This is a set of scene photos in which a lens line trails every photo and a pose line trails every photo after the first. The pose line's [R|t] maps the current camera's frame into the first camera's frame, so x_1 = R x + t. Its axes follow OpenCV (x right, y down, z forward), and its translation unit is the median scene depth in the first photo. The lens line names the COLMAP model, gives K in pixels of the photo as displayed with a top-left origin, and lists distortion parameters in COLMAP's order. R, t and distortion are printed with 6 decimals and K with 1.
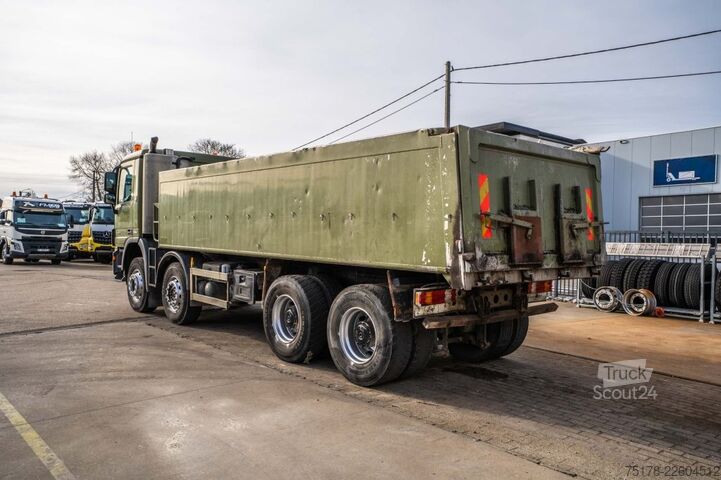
lens RADIAL K [[557.3, 0, 360.7], [0, 557.3, 241.7], [0, 0, 1]] dist [0.064056, -0.003726]
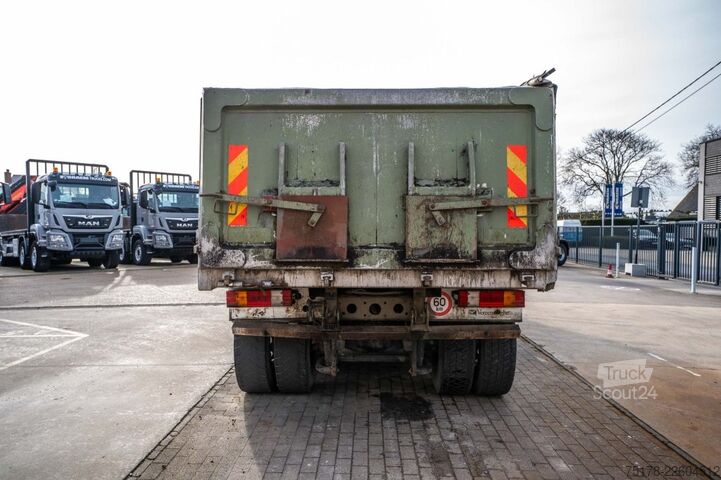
lens RADIAL K [[535.3, 0, 363.4], [0, 535.3, 236.9], [0, 0, 1]] dist [0.043479, 0.003808]
pose [[0.740306, -0.001915, -0.672267, 0.817442], [0.003773, 0.999992, 0.001307, 0.007522], [0.672259, -0.003504, 0.740308, 0.536979]]
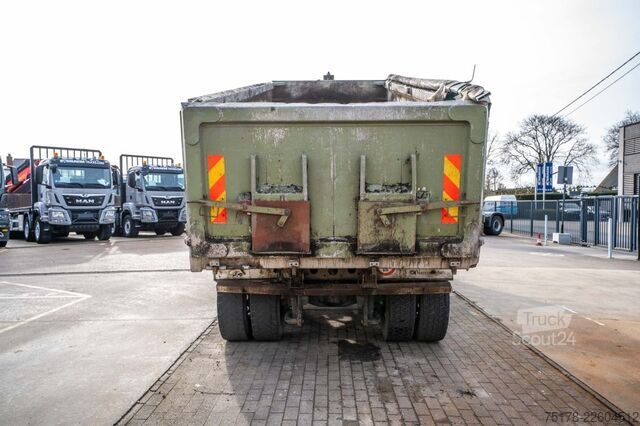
lens RADIAL K [[475.2, 0, 318.4], [0, 475.2, 211.3], [0, 0, 1]] dist [0.043479, 0.003808]
pose [[0.731998, -0.006866, -0.681272, 0.828451], [0.010268, 0.999947, 0.000954, 0.007623], [0.681229, -0.007694, 0.732030, 0.525631]]
